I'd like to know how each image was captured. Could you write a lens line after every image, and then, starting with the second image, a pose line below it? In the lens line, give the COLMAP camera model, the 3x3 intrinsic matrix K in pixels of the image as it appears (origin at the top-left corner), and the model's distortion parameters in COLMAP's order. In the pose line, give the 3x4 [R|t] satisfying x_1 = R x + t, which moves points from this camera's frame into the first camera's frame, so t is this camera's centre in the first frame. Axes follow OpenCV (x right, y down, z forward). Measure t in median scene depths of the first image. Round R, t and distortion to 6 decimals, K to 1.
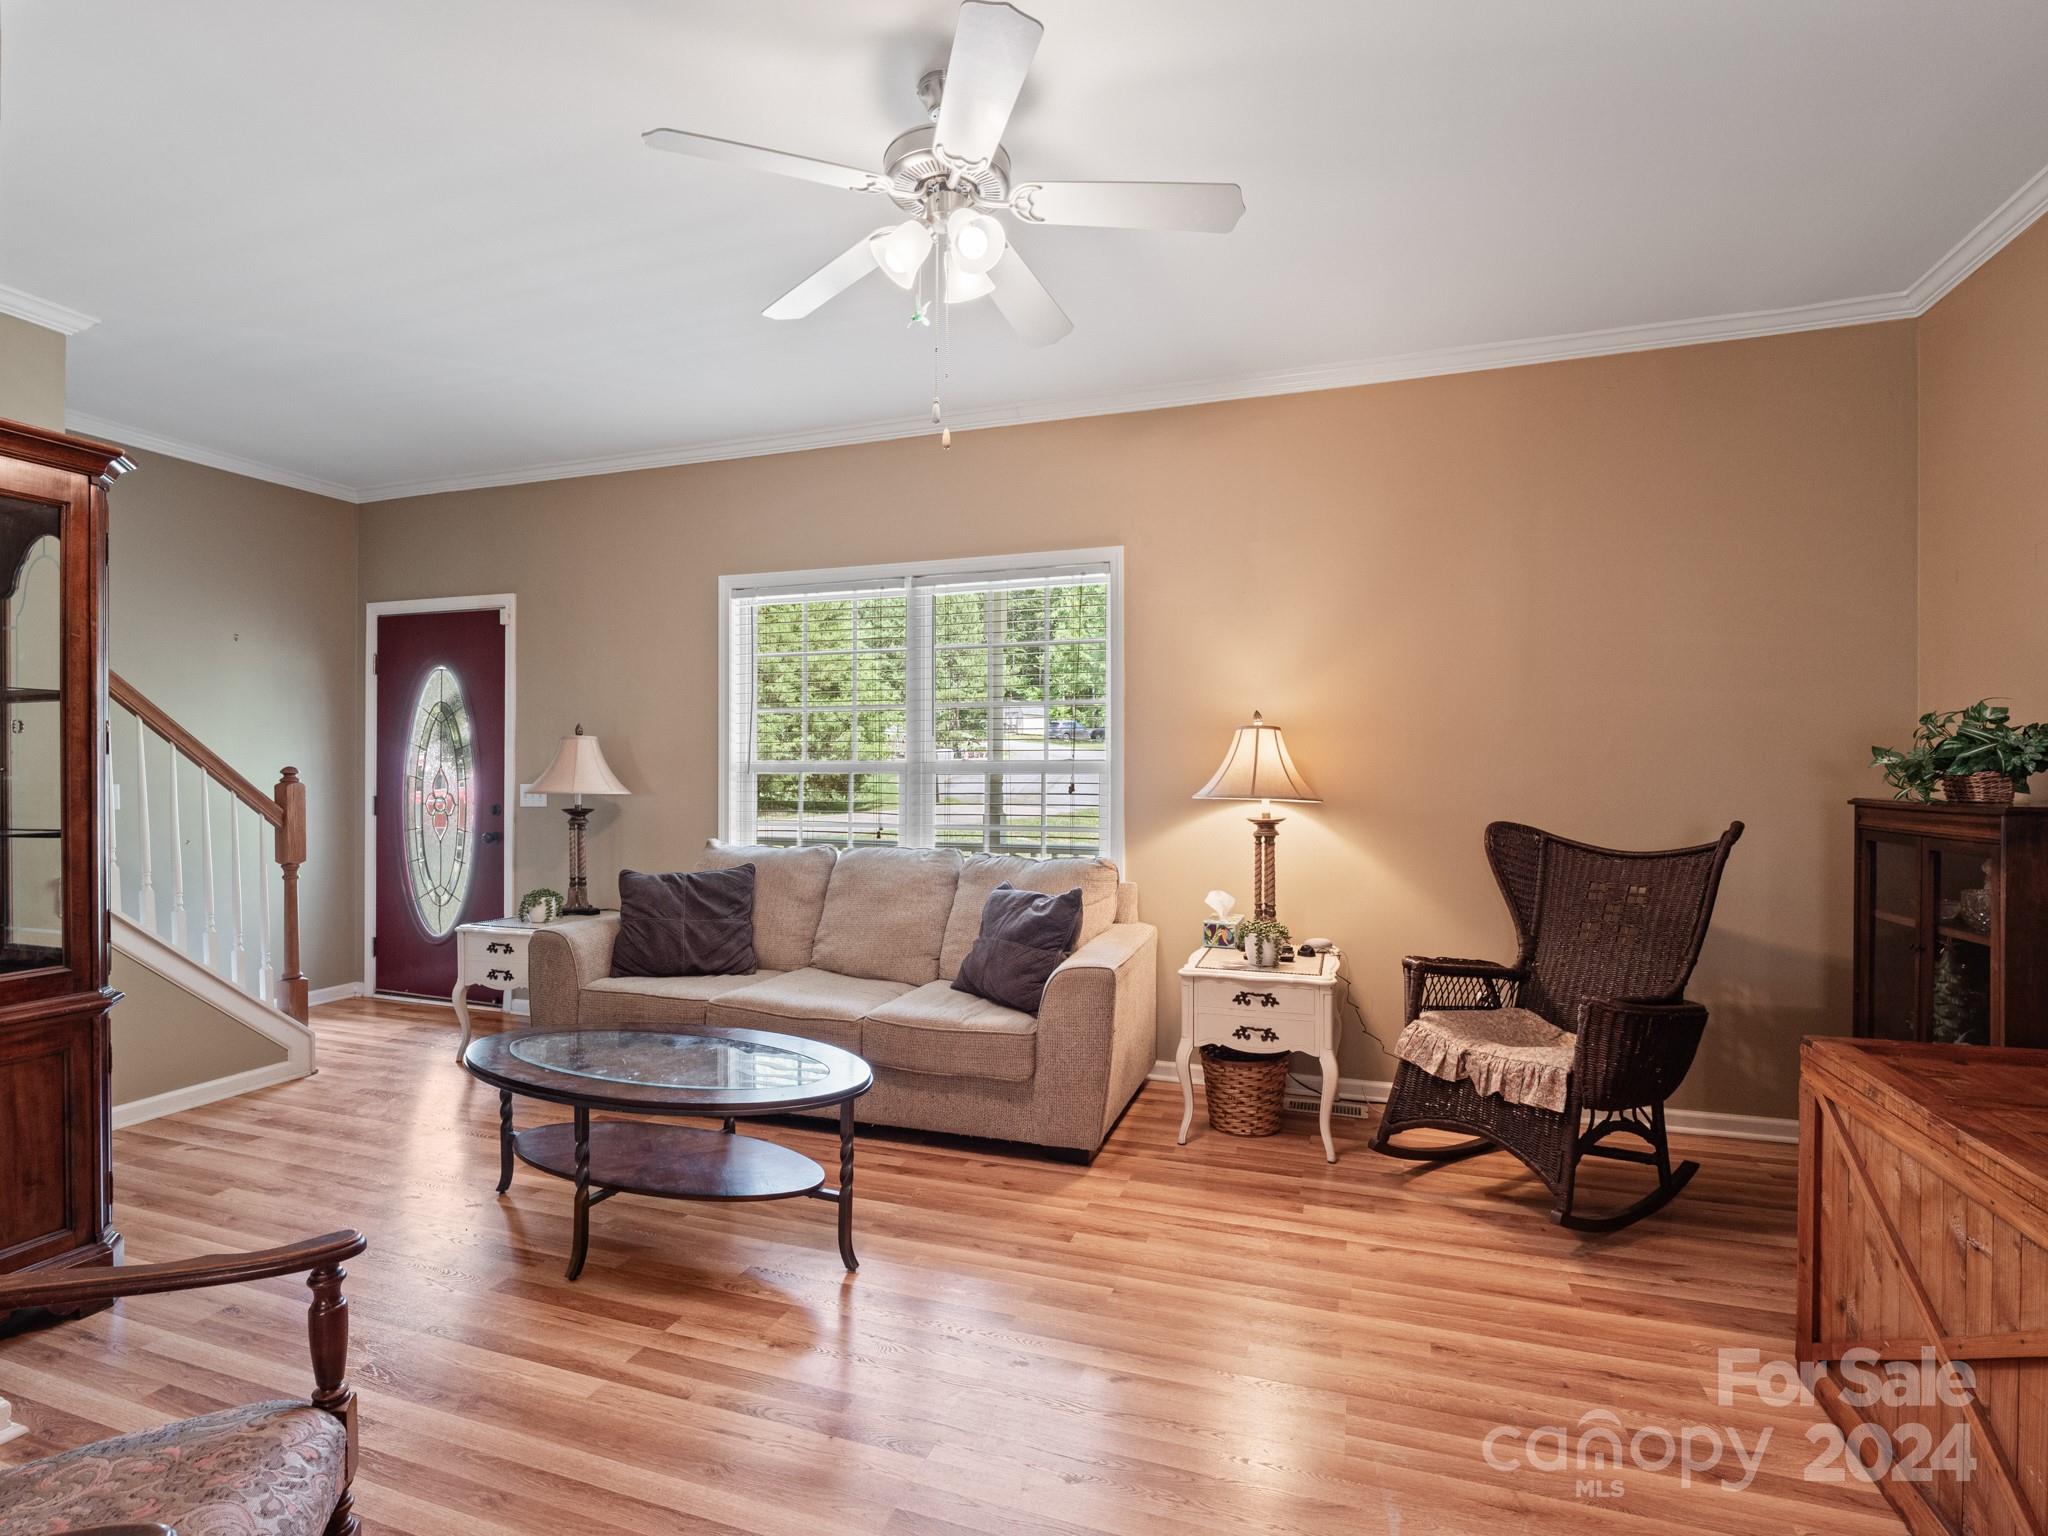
lens RADIAL K [[1015.3, 0, 1026.9], [0, 1015.3, 776.5], [0, 0, 1]] dist [-0.021260, -0.000383]
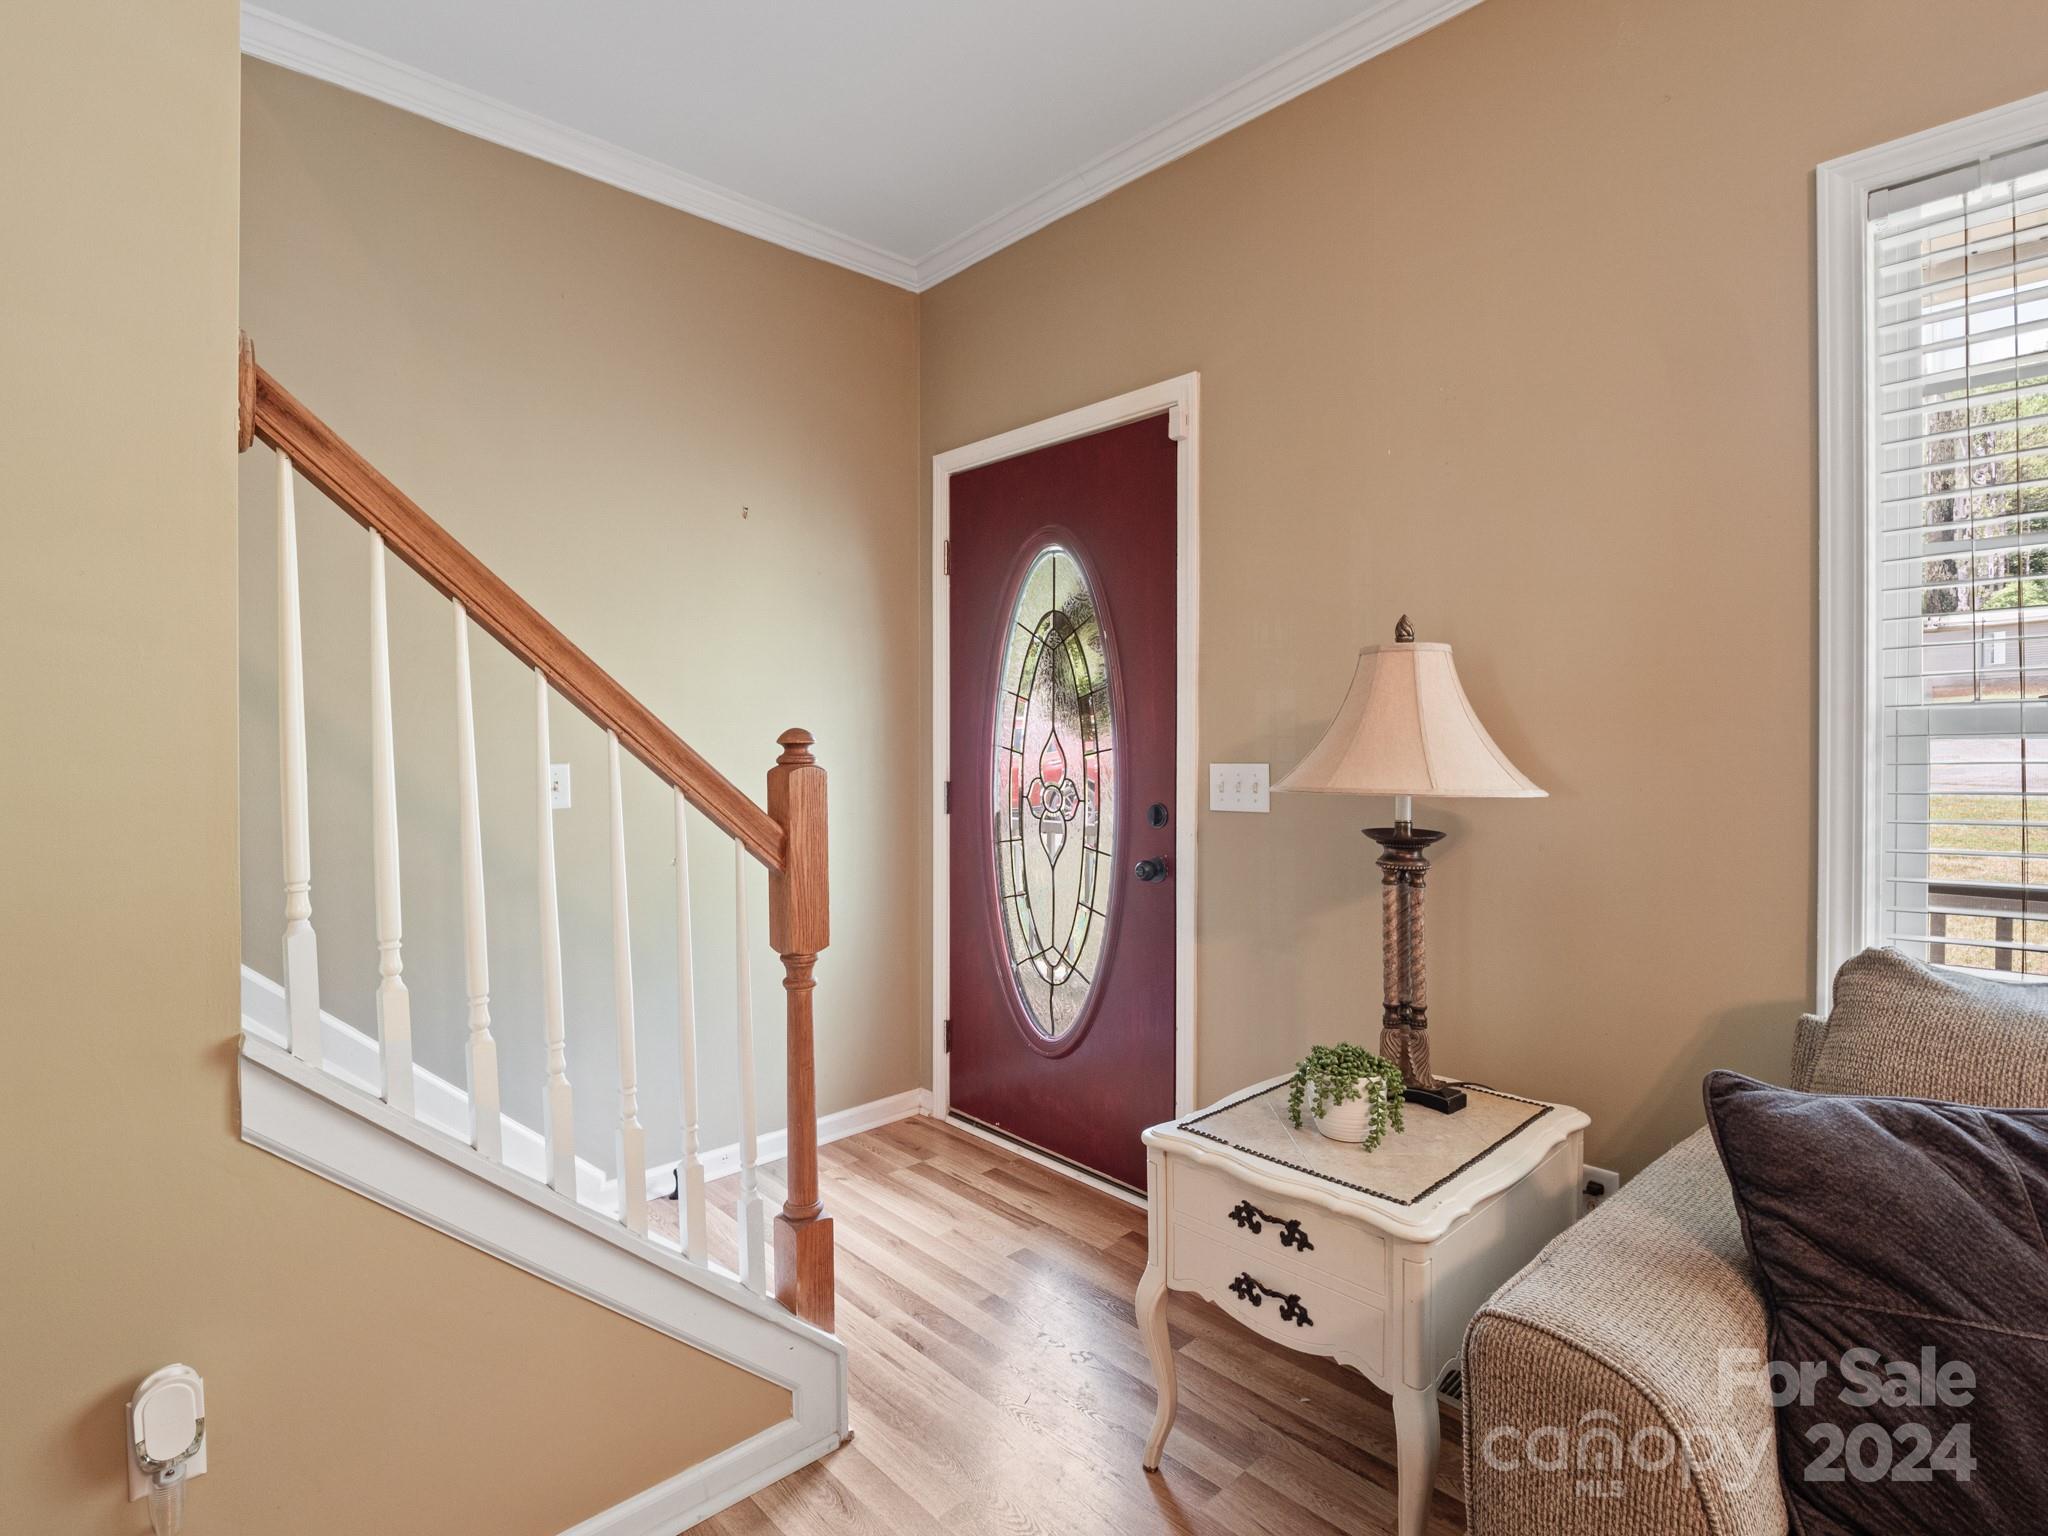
lens RADIAL K [[1012.1, 0, 991.5], [0, 1012.1, 757.3], [0, 0, 1]] dist [-0.012784, -0.000242]
pose [[0.872925, 0.003250, -0.487844, -0.359508], [0.003395, 0.999913, 0.012737, -0.002144], [0.487843, -0.012774, 0.872838, 0.529376]]
